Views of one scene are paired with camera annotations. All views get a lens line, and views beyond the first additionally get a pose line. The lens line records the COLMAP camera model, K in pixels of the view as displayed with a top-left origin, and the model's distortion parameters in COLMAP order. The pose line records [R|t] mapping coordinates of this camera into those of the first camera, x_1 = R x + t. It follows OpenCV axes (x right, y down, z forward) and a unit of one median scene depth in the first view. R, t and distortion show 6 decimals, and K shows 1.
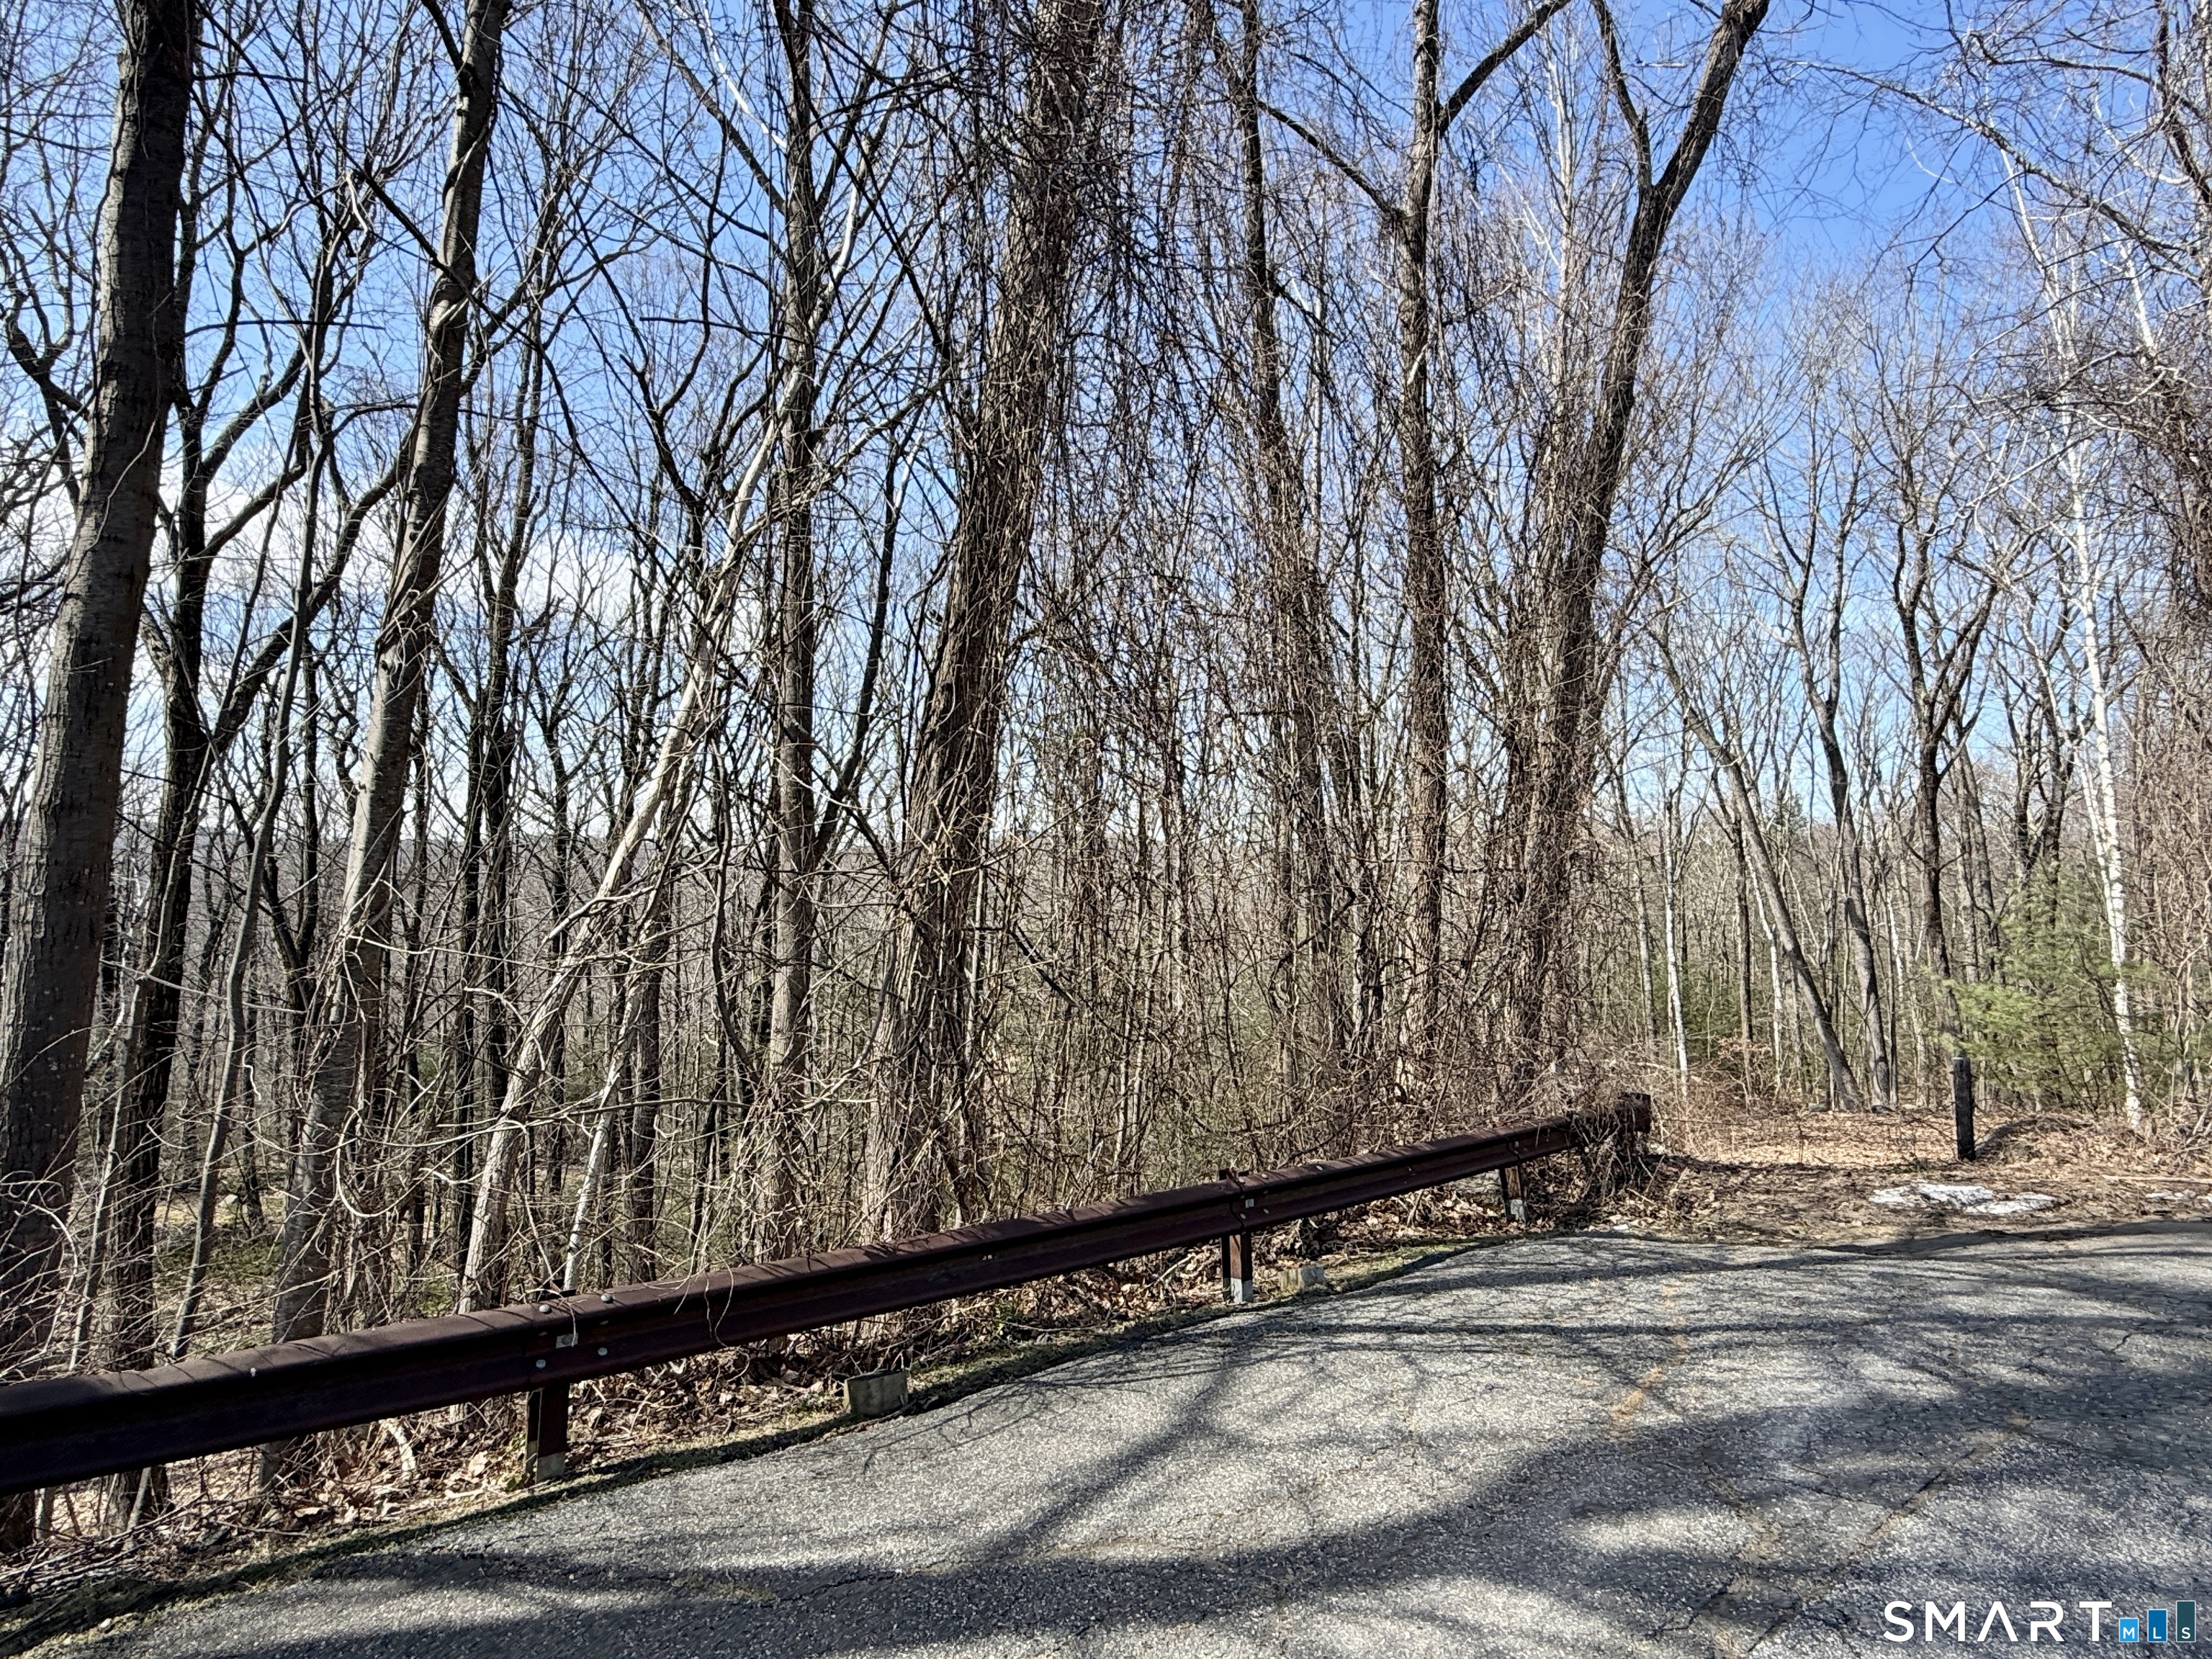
lens RADIAL K [[1224.0, 0, 1097.1], [0, 1224.0, 824.0], [0, 0, 1]] dist [0.000368, 0.000551]
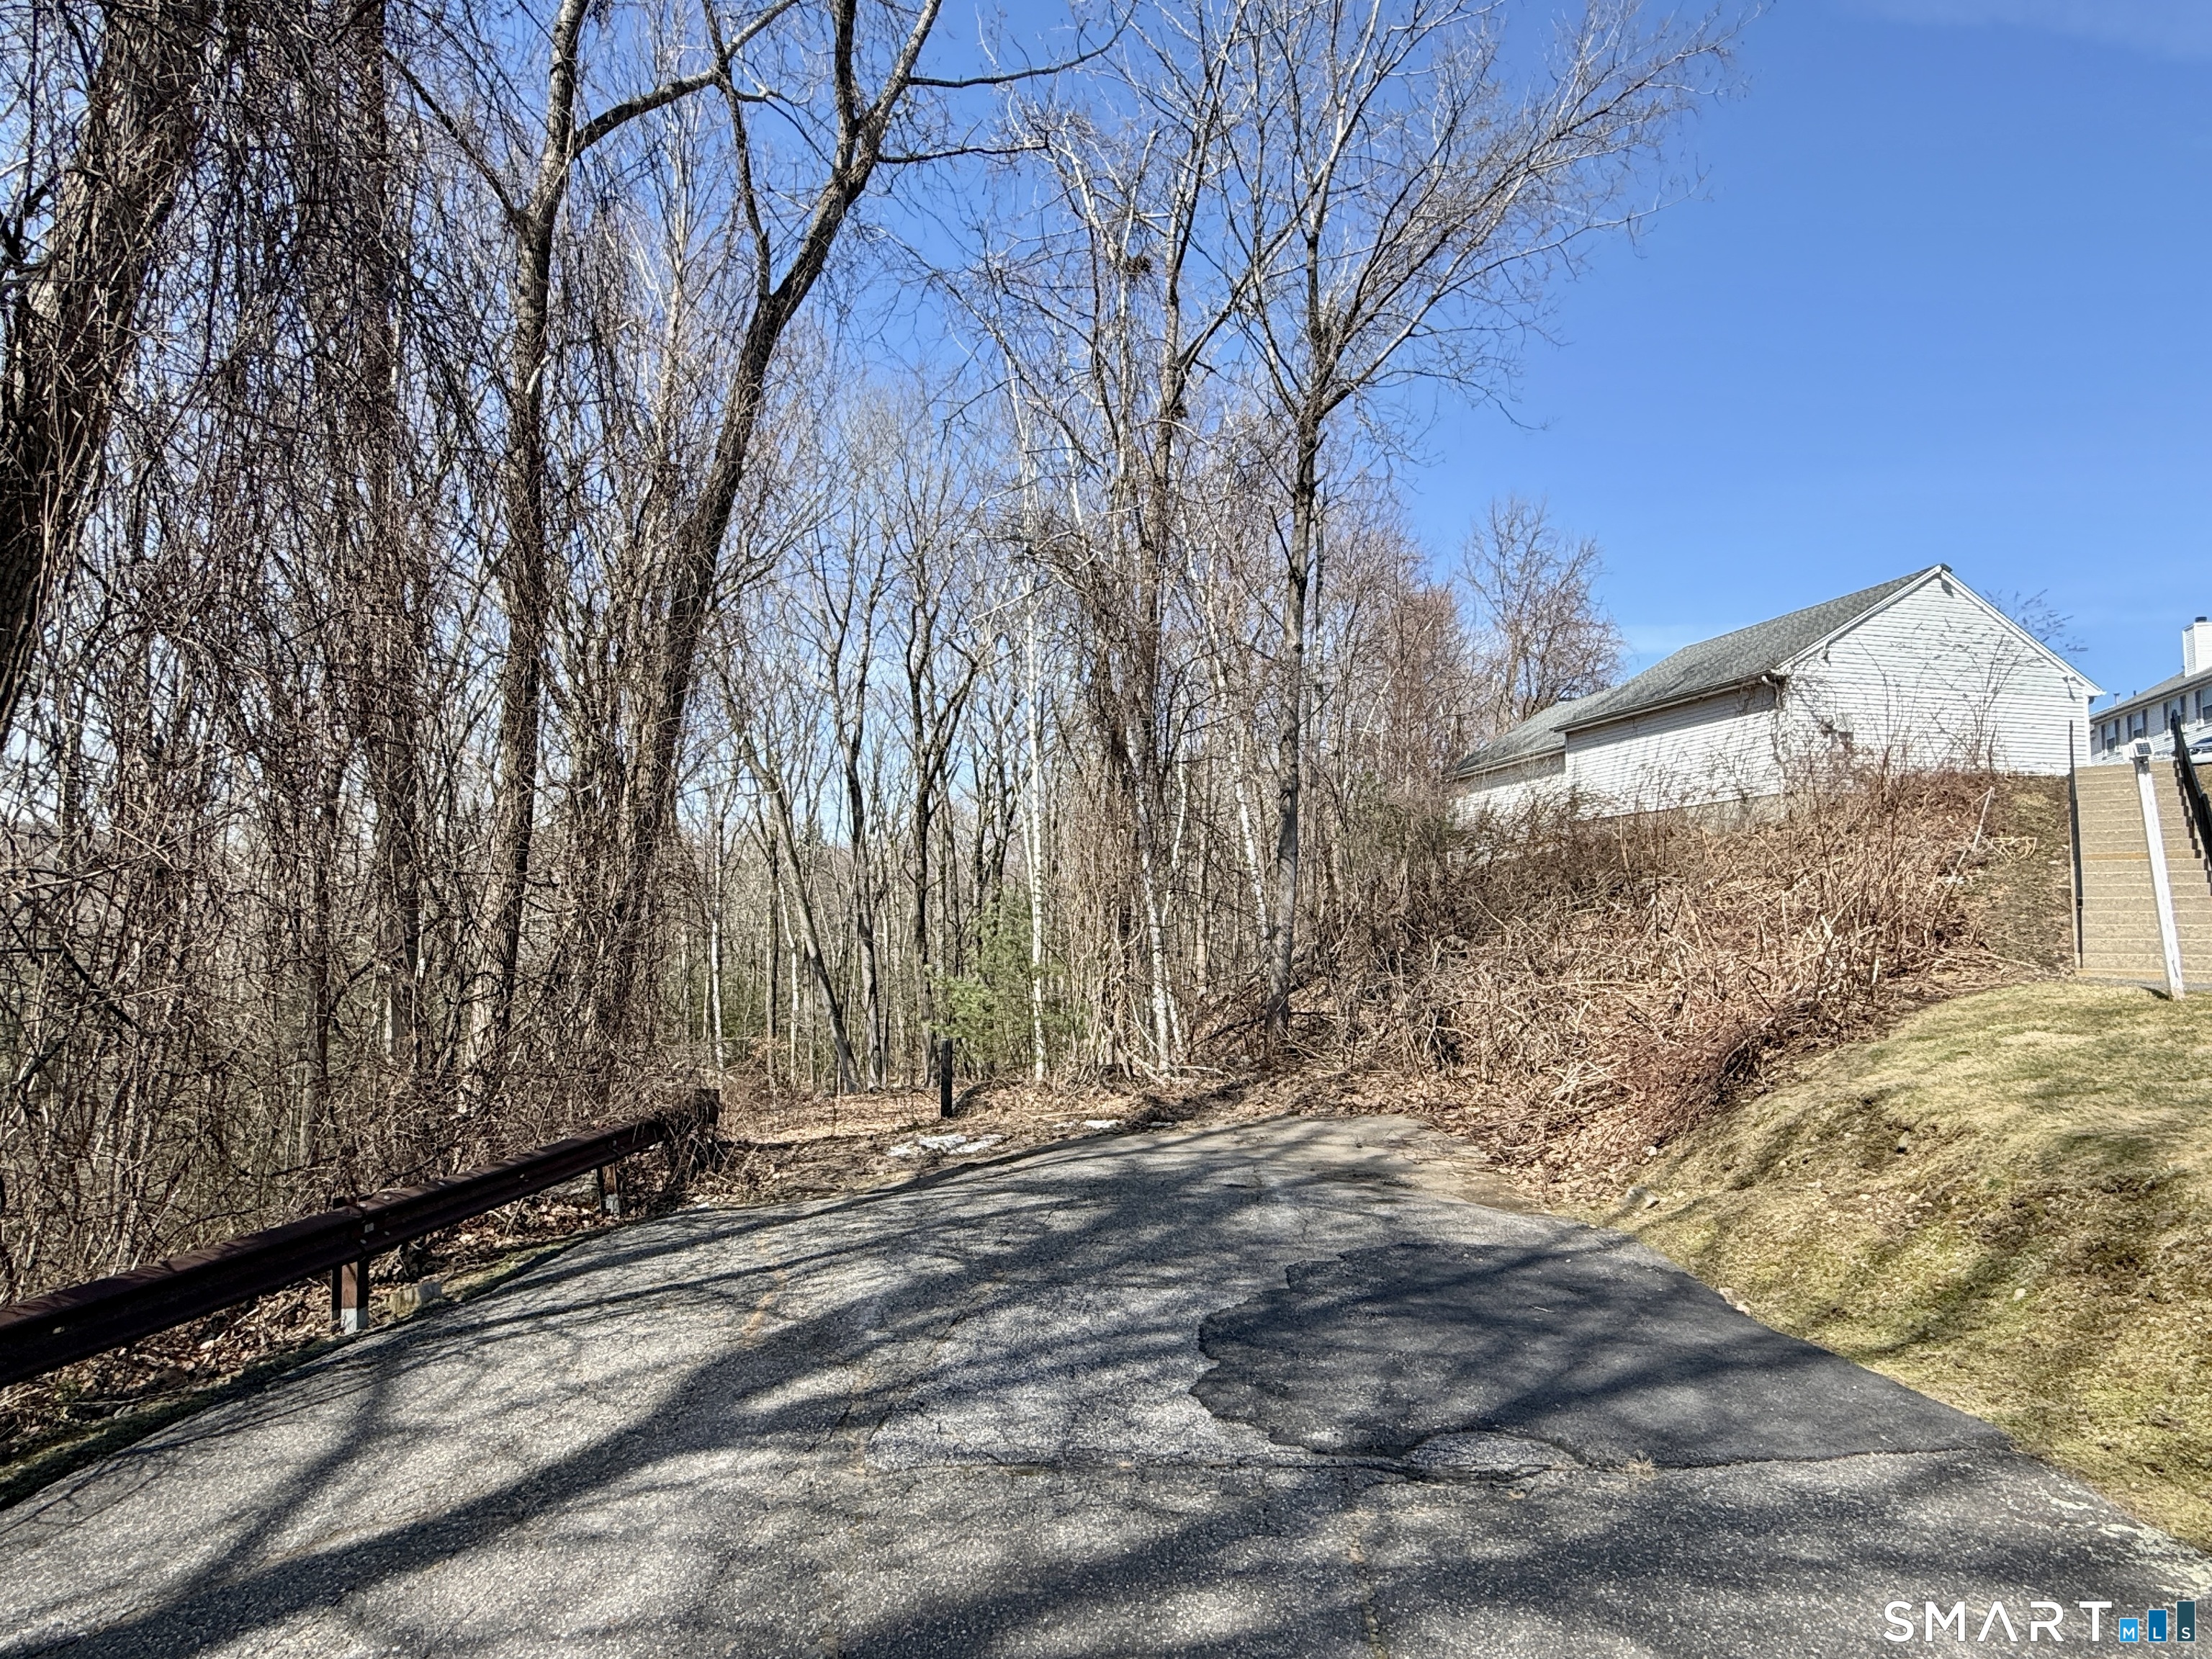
lens RADIAL K [[1224.0, 0, 1097.1], [0, 1224.0, 824.0], [0, 0, 1]] dist [0.000368, 0.000551]
pose [[0.732998, 0.057727, 0.677777, -0.087864], [-0.051786, 0.998237, -0.029016, -0.009532], [-0.678257, -0.013830, 0.734695, -0.073200]]
